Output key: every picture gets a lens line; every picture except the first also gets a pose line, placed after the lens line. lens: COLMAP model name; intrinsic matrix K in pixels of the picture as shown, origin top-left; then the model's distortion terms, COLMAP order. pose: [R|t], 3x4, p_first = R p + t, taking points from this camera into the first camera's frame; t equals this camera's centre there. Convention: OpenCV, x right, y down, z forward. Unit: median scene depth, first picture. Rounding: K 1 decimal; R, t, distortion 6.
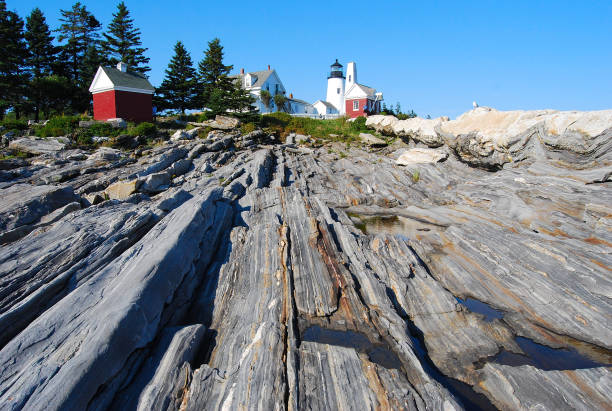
lens RADIAL K [[503.5, 0, 306.0], [0, 503.5, 205.5], [0, 0, 1]] dist [-0.049843, 0.002000]
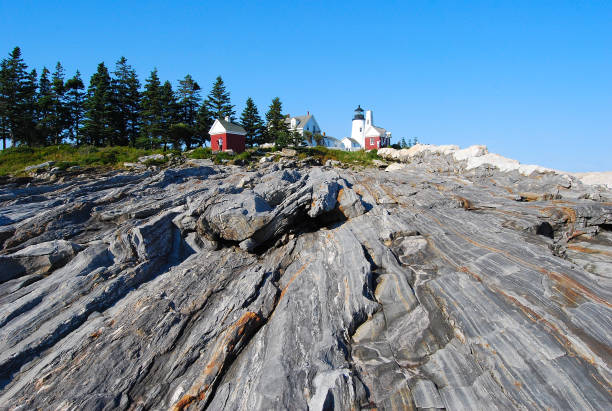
lens RADIAL K [[503.5, 0, 306.0], [0, 503.5, 205.5], [0, 0, 1]] dist [-0.049843, 0.002000]
pose [[0.998782, 0.003590, -0.049213, -0.019105], [-0.006813, 0.997831, -0.065474, 0.088316], [0.048871, 0.065729, 0.996640, -0.479403]]
